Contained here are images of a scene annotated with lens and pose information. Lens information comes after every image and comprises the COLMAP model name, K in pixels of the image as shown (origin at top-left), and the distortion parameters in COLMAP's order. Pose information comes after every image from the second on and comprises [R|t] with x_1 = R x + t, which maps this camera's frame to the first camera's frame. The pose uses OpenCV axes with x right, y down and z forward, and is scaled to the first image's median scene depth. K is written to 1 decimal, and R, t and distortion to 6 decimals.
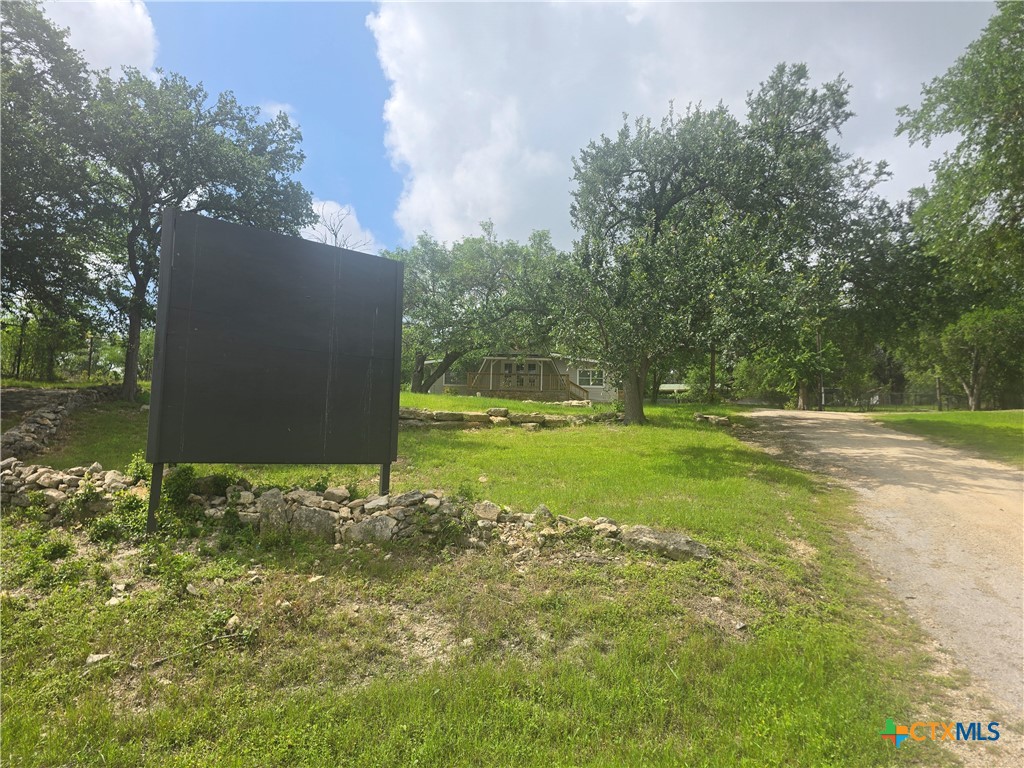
lens RADIAL K [[679.5, 0, 510.5], [0, 679.5, 385.1], [0, 0, 1]] dist [0.000280, -0.000613]
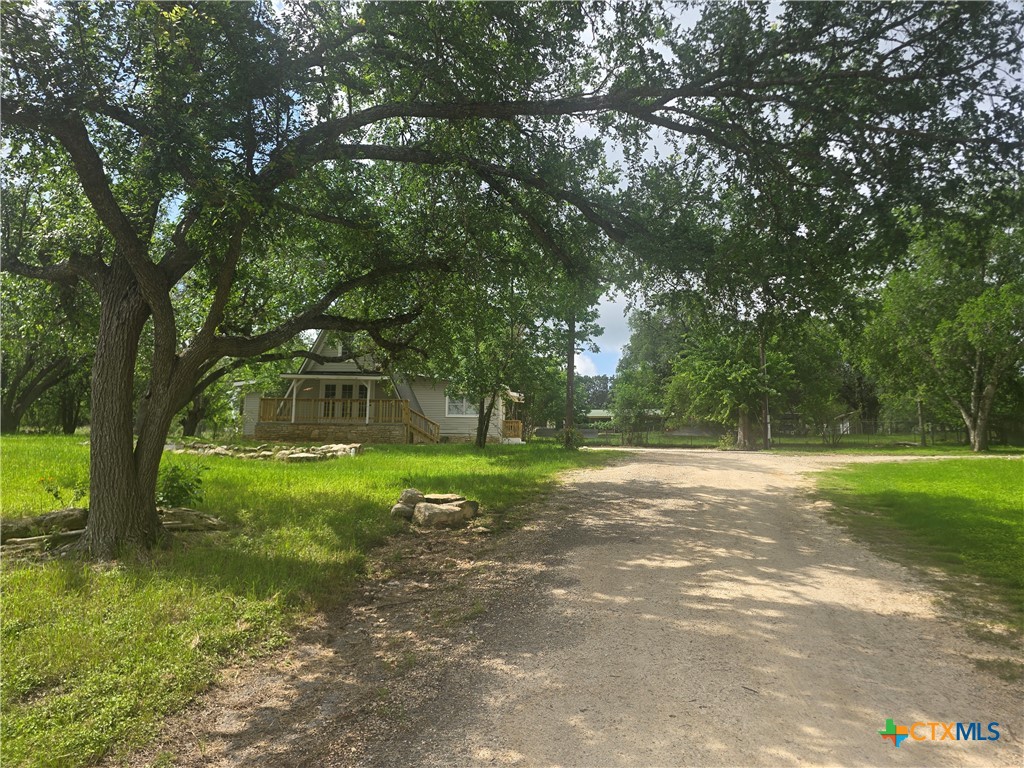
lens RADIAL K [[679.5, 0, 513.7], [0, 679.5, 386.2], [0, 0, 1]] dist [0.000280, -0.000613]
pose [[0.999470, -0.003831, 0.032314, 0.164232], [0.004913, 0.999428, -0.033461, -0.005118], [-0.032168, 0.033602, 0.998917, 0.280190]]
